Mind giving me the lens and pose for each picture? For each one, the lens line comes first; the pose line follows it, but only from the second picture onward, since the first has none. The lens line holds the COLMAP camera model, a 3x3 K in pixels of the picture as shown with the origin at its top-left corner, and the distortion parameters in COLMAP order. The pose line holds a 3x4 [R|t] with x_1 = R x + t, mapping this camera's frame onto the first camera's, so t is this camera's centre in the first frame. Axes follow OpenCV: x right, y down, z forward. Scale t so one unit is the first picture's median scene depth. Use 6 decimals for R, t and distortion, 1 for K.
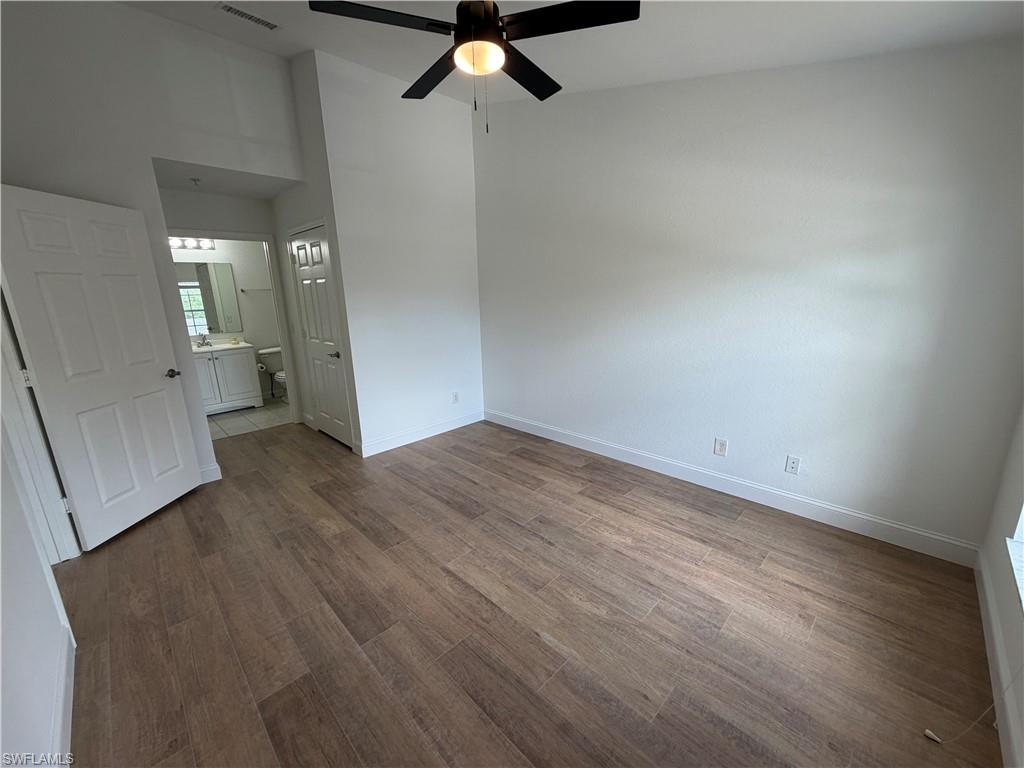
lens RADIAL K [[408.7, 0, 509.4], [0, 408.7, 386.4], [0, 0, 1]] dist [0.001548, 0.000013]
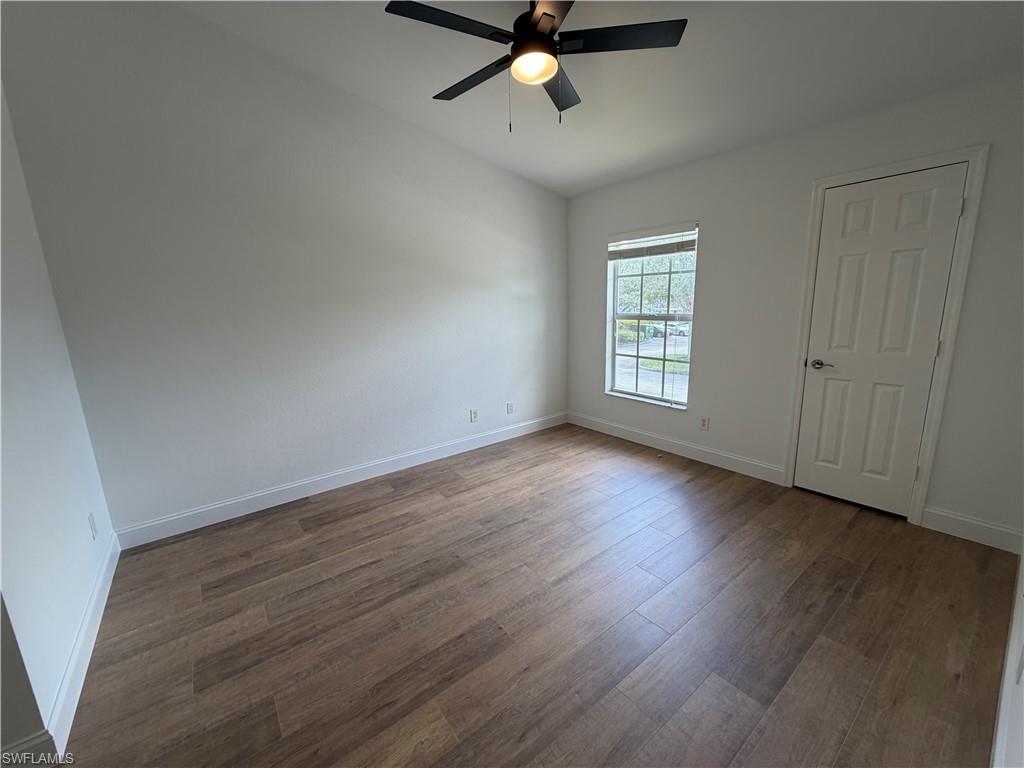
lens RADIAL K [[408.7, 0, 509.4], [0, 408.7, 386.4], [0, 0, 1]] dist [0.001548, 0.000013]
pose [[0.127247, -0.184820, 0.974500, -0.766535], [0.255964, 0.955327, 0.147761, -0.112326], [-0.958275, 0.230635, 0.168870, 0.647412]]
